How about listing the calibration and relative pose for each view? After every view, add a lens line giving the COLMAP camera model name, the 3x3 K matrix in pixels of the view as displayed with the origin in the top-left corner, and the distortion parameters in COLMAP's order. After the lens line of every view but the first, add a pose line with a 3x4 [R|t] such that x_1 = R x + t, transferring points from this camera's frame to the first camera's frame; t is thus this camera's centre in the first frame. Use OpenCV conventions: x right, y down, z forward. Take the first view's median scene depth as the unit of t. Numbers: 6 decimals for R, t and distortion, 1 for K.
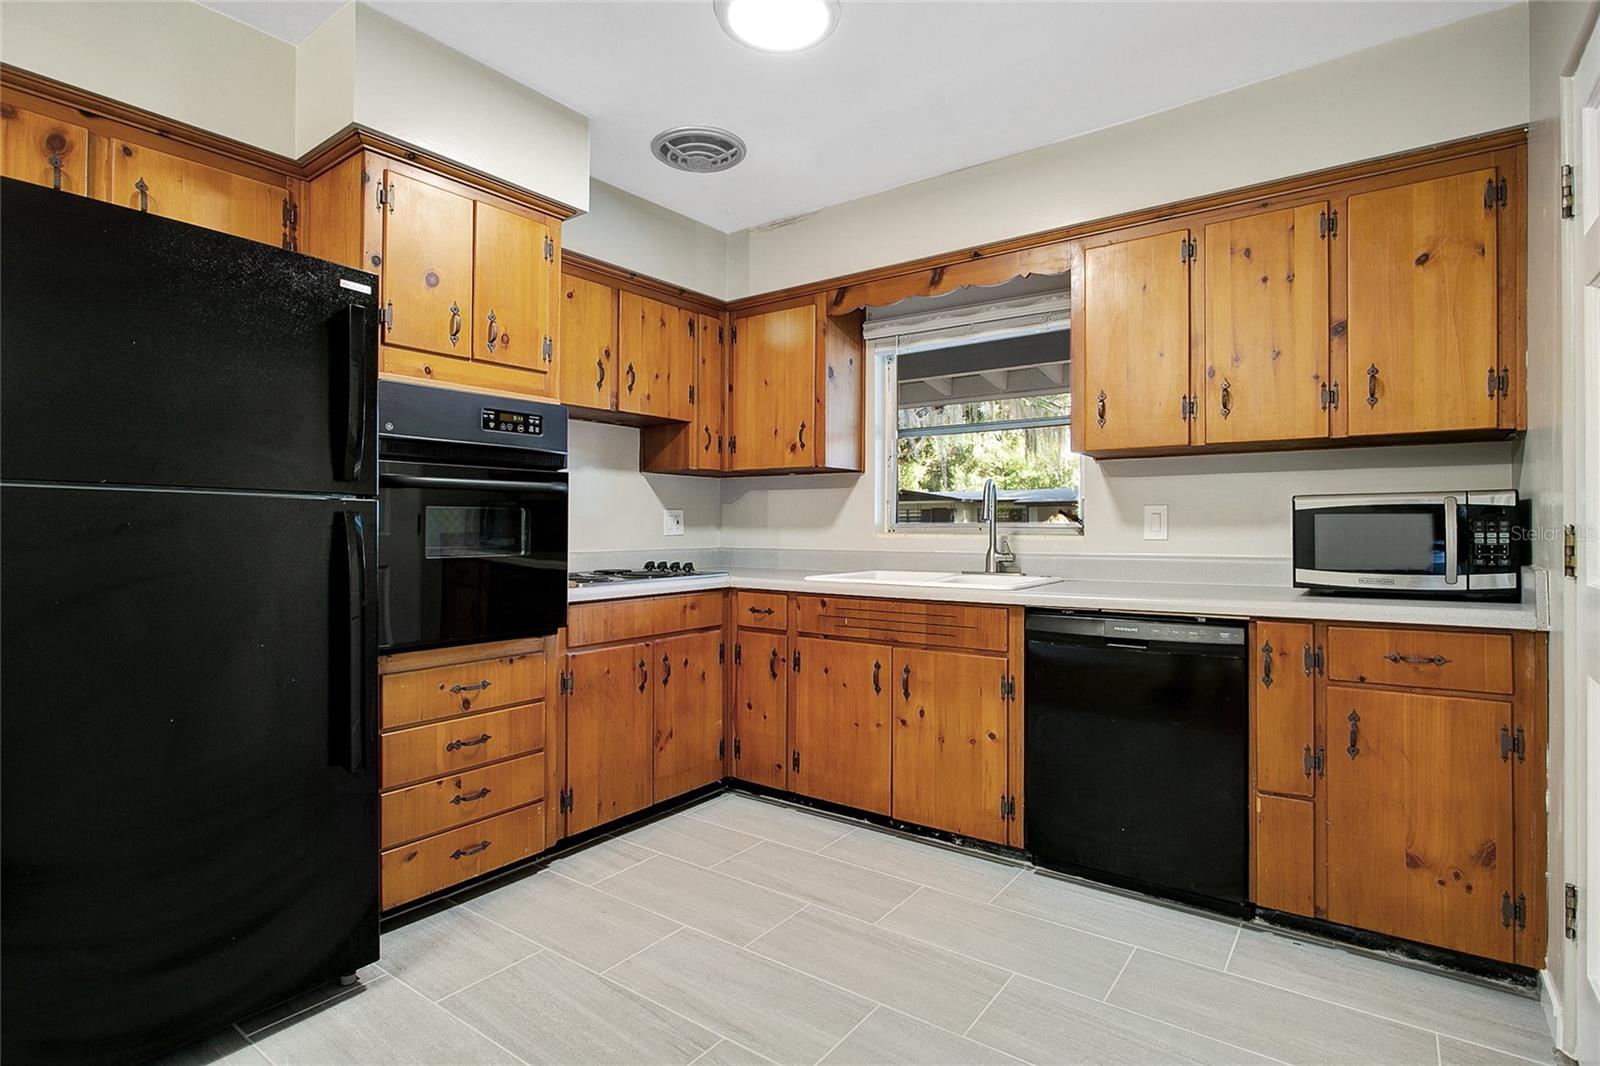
lens RADIAL K [[802.3, 0, 795.9], [0, 802.3, 527.8], [0, 0, 1]] dist [-0.015204, 0.004162]
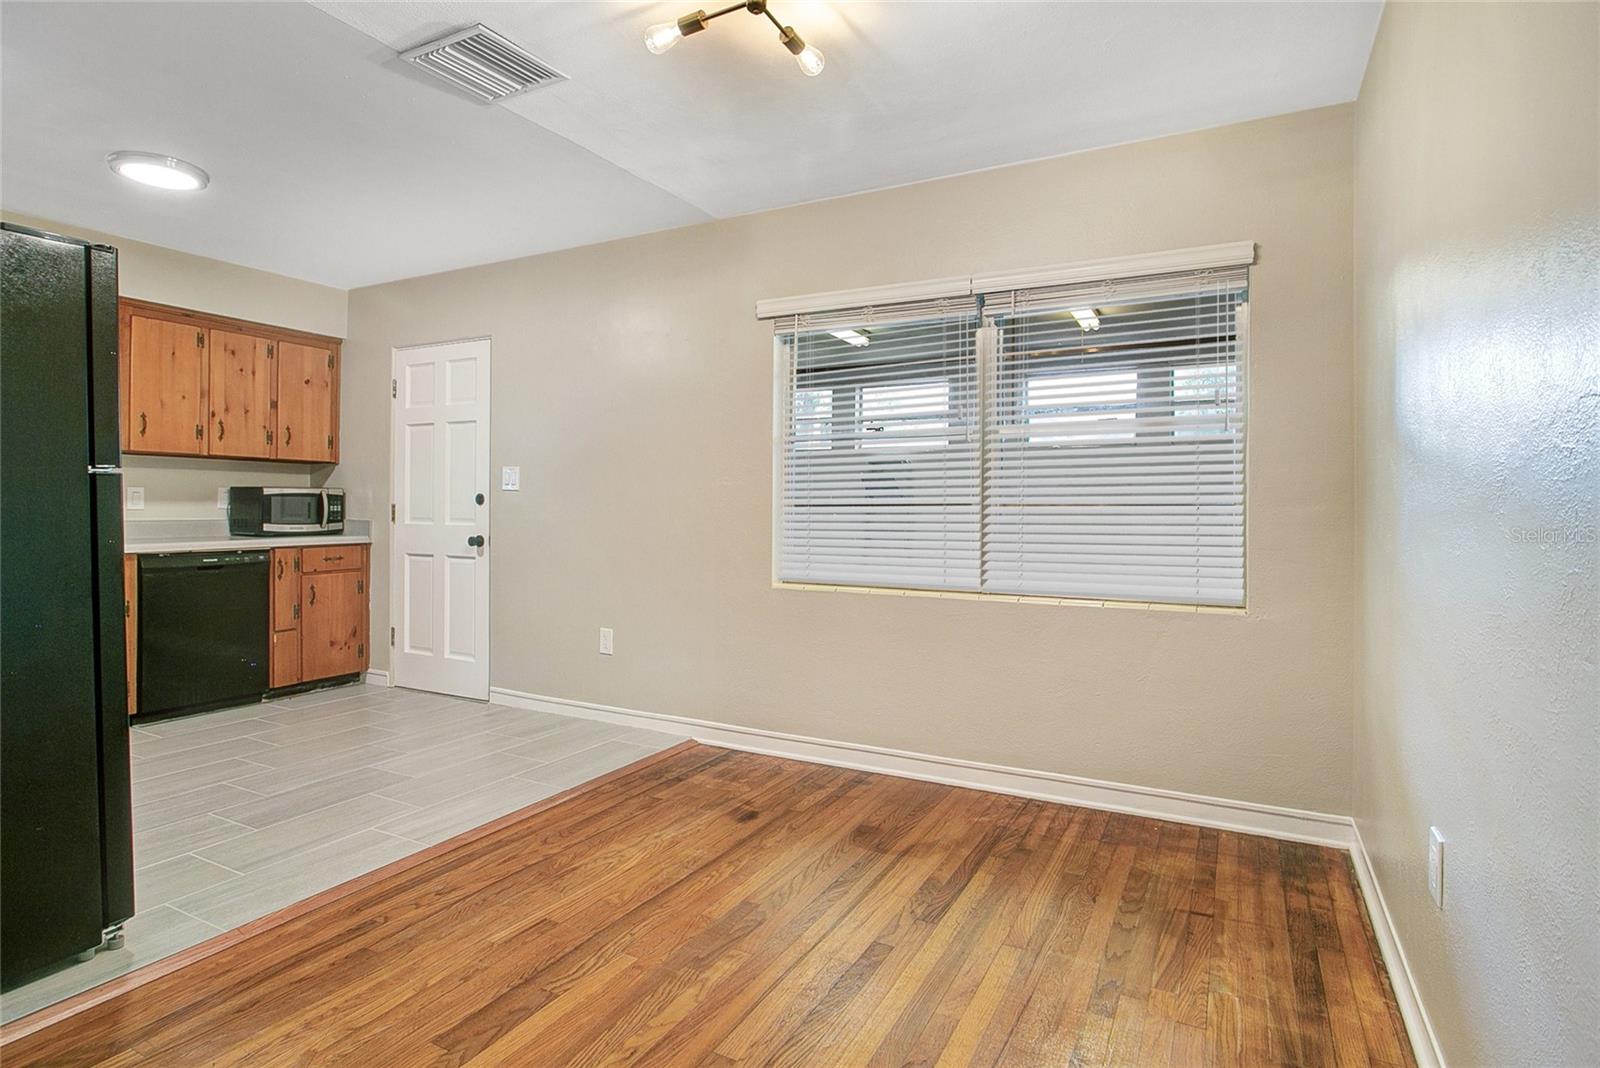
lens RADIAL K [[802.3, 0, 797.4], [0, 802.3, 523.8], [0, 0, 1]] dist [-0.015204, 0.004162]
pose [[-0.163076, -0.014361, 0.986509, -1.690210], [-0.011699, 0.999852, 0.012621, 0.012581], [-0.986544, -0.009483, -0.163220, 0.016103]]
